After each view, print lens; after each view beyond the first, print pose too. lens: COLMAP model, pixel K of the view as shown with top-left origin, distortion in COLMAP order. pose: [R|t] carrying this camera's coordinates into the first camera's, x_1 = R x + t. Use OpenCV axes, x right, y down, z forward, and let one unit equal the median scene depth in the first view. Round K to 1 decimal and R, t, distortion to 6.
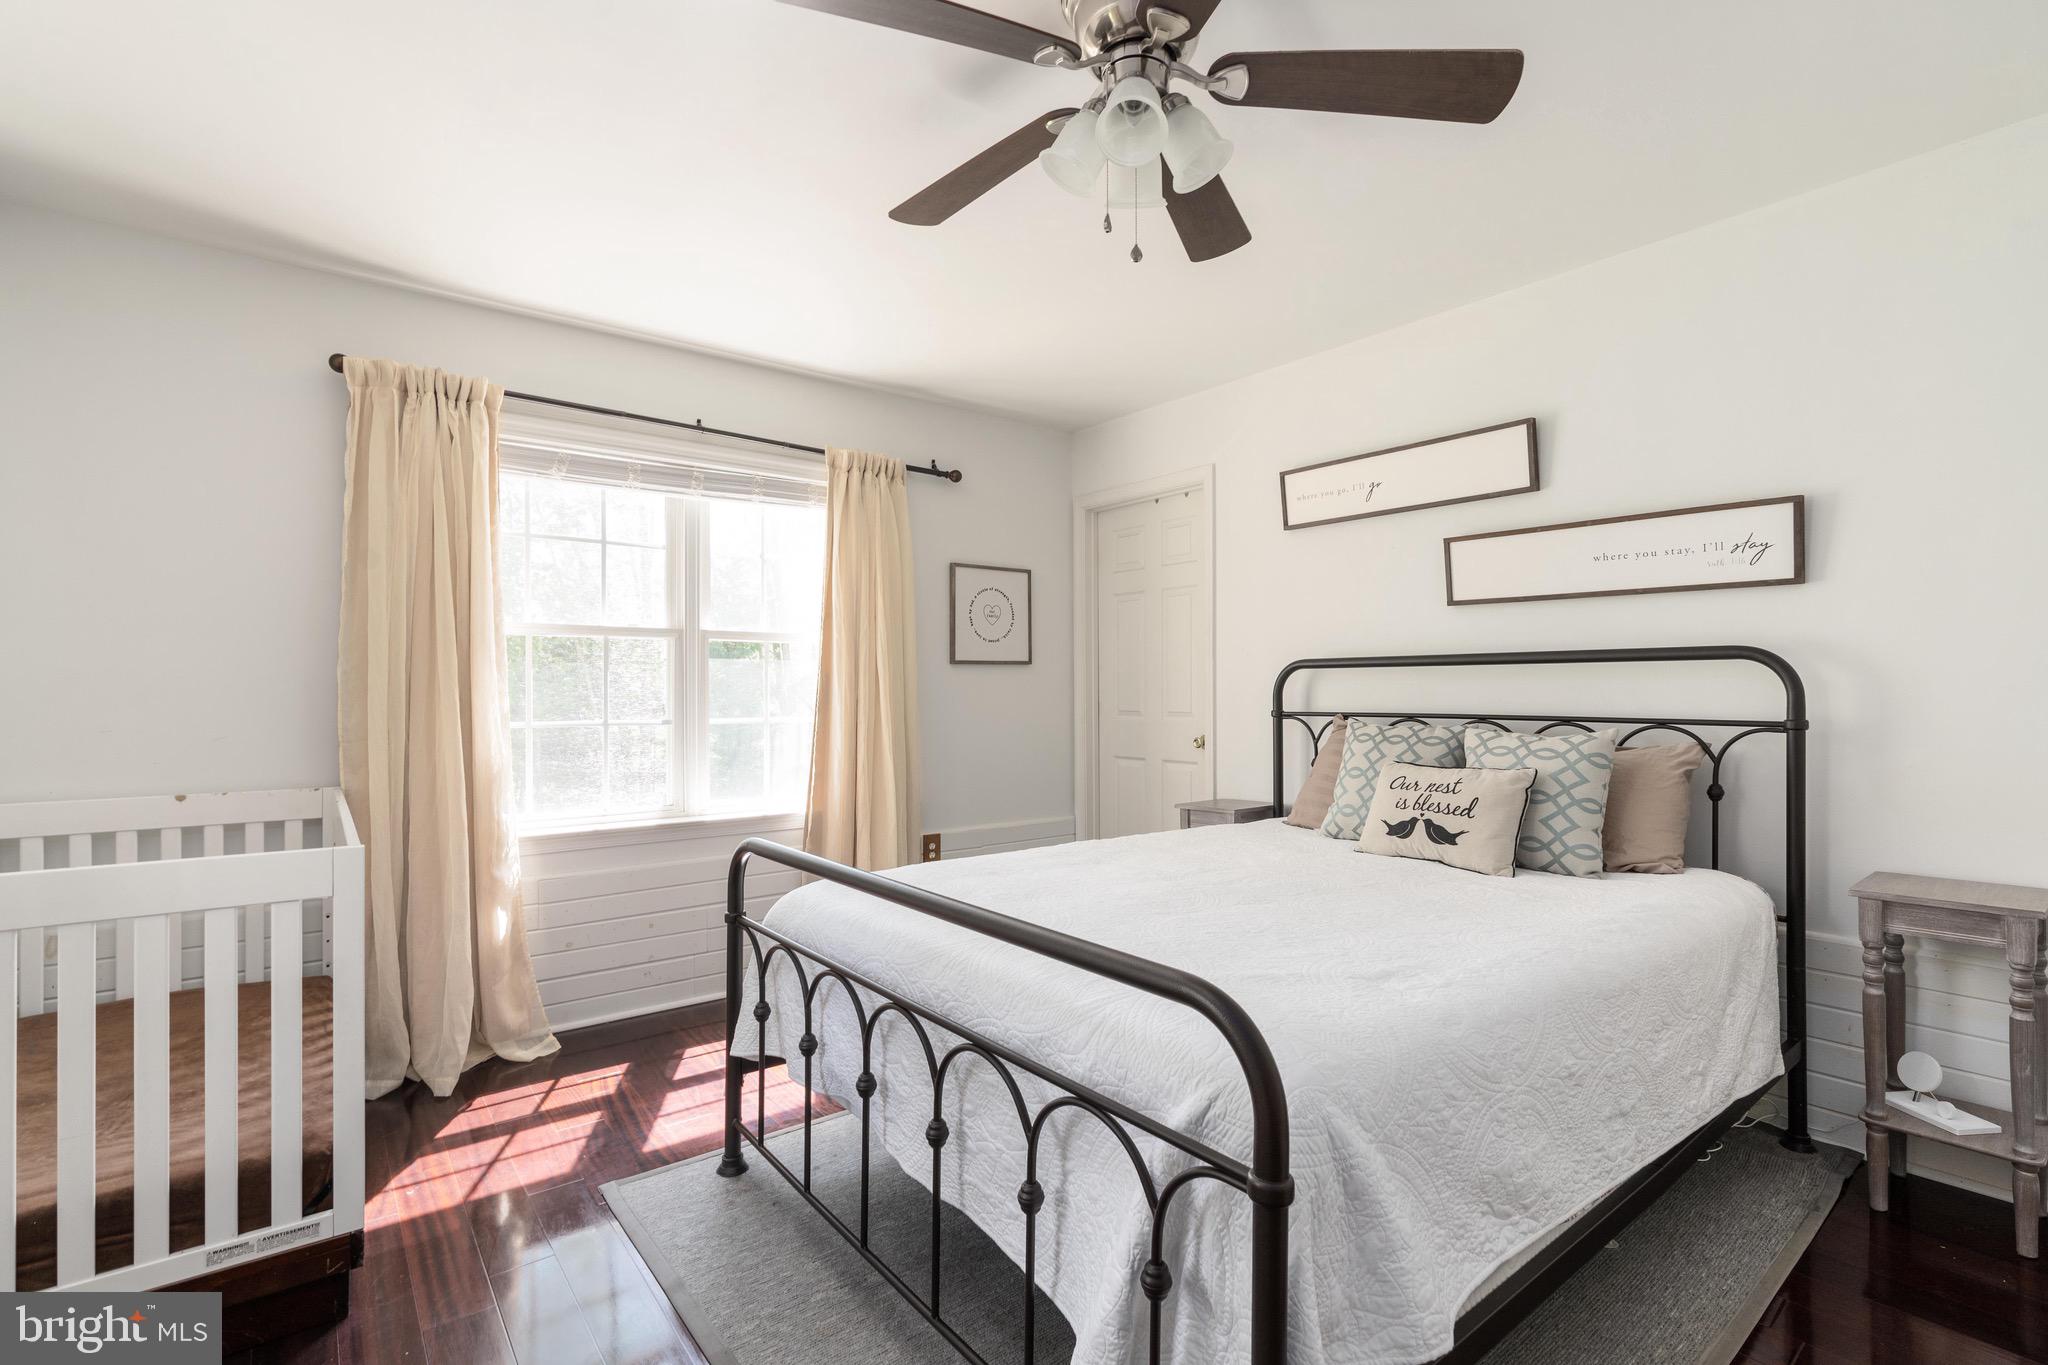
lens RADIAL K [[938.2, 0, 1035.3], [0, 938.2, 686.6], [0, 0, 1]] dist [-0.002210, 0.000573]
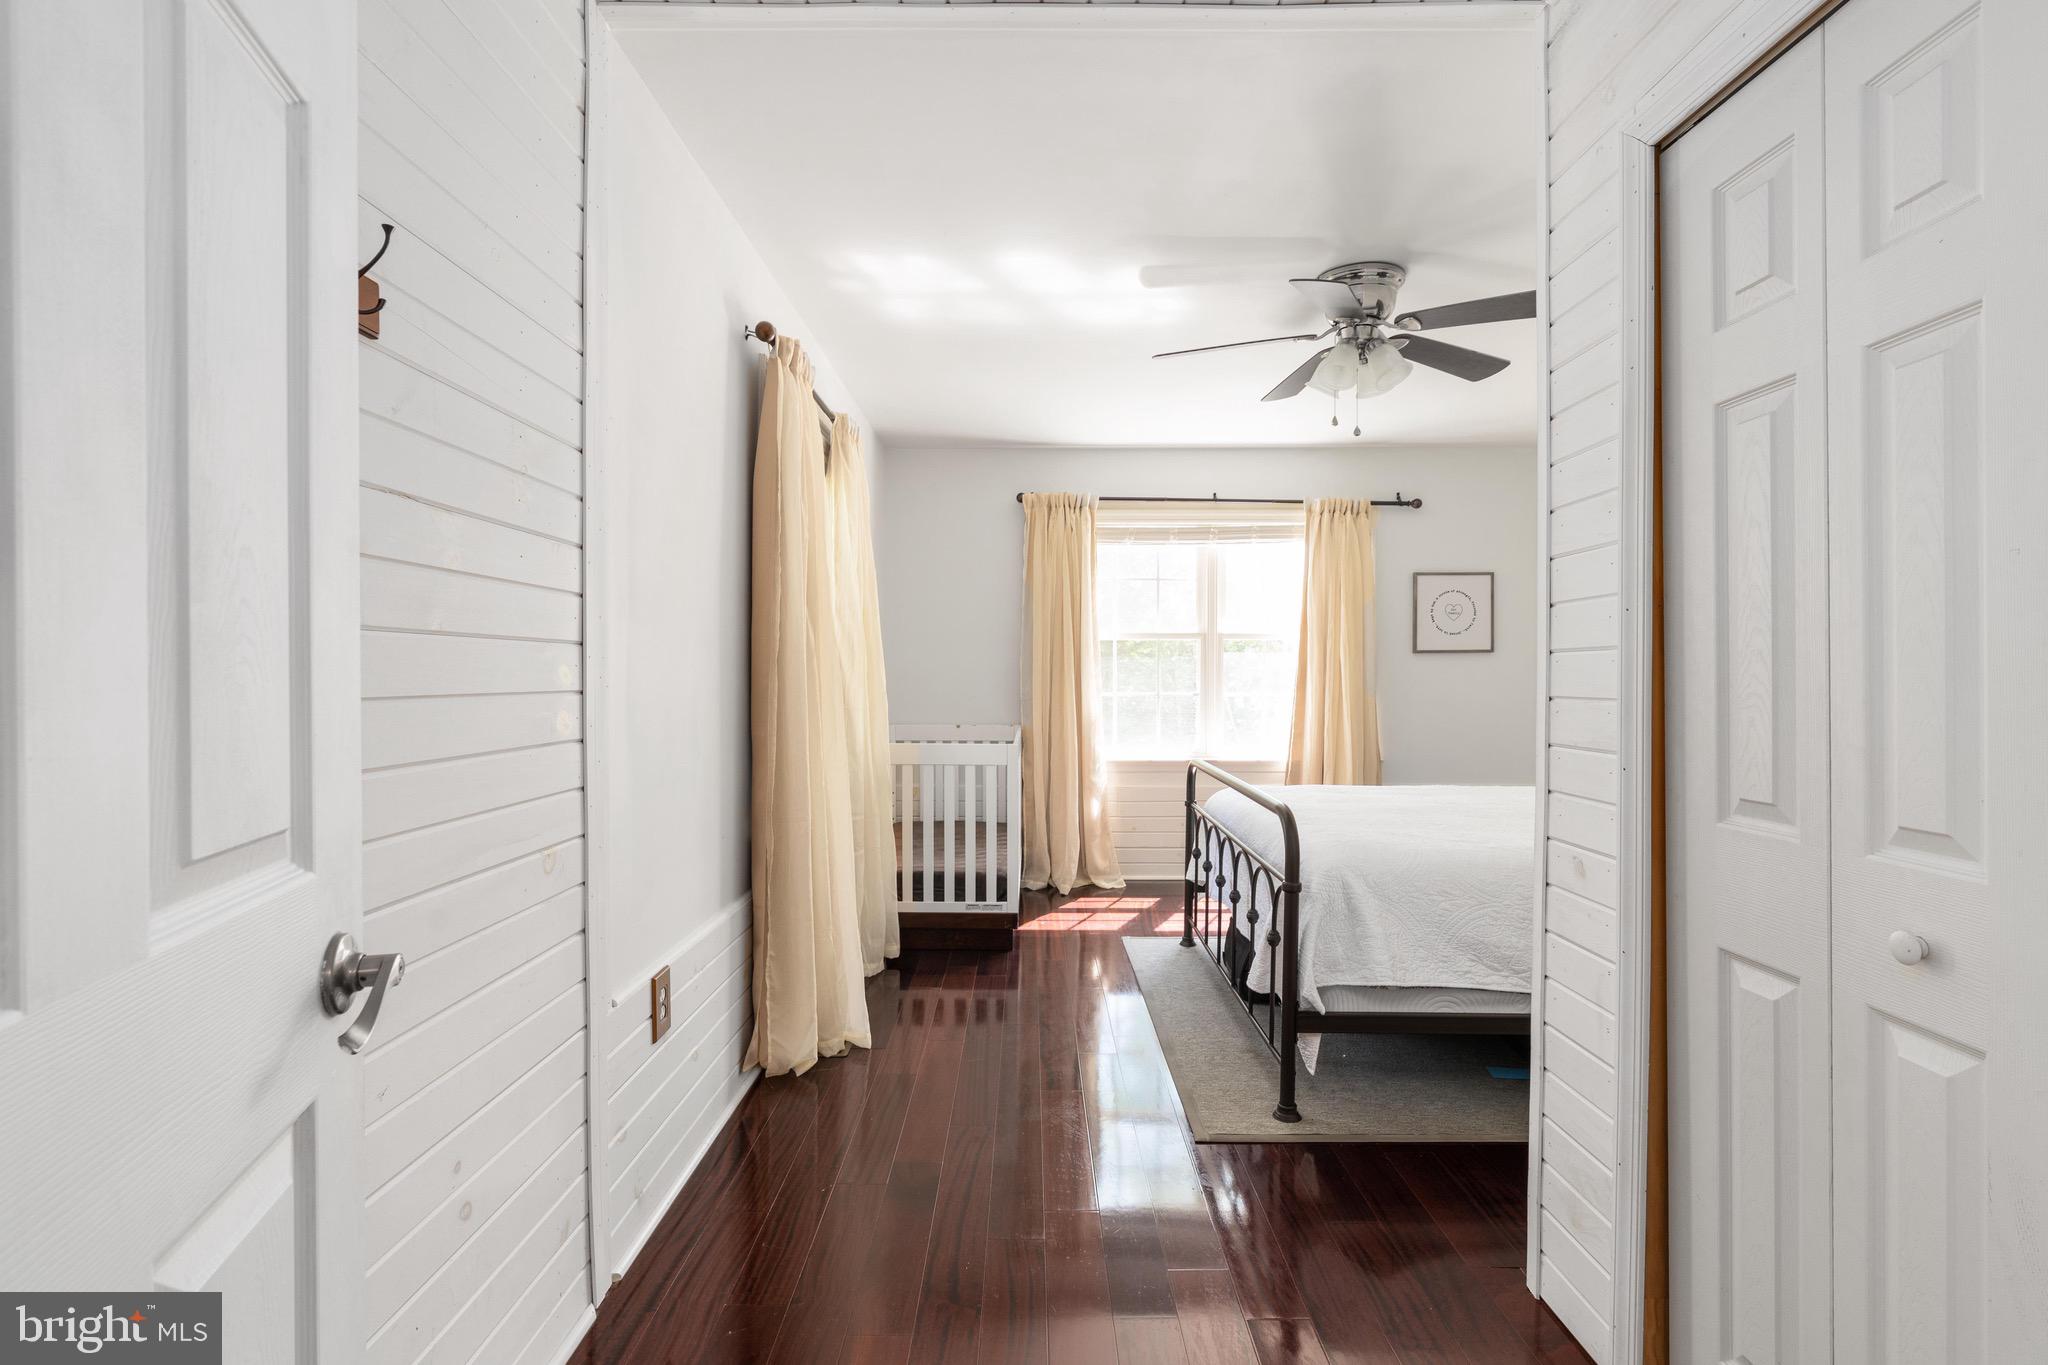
lens RADIAL K [[938.2, 0, 1035.3], [0, 938.2, 686.6], [0, 0, 1]] dist [-0.002210, 0.000573]
pose [[0.790536, 0.013429, -0.612268, 0.390224], [0.000057, 0.999758, 0.022001, -0.010153], [0.612415, -0.017428, 0.790344, -0.423243]]
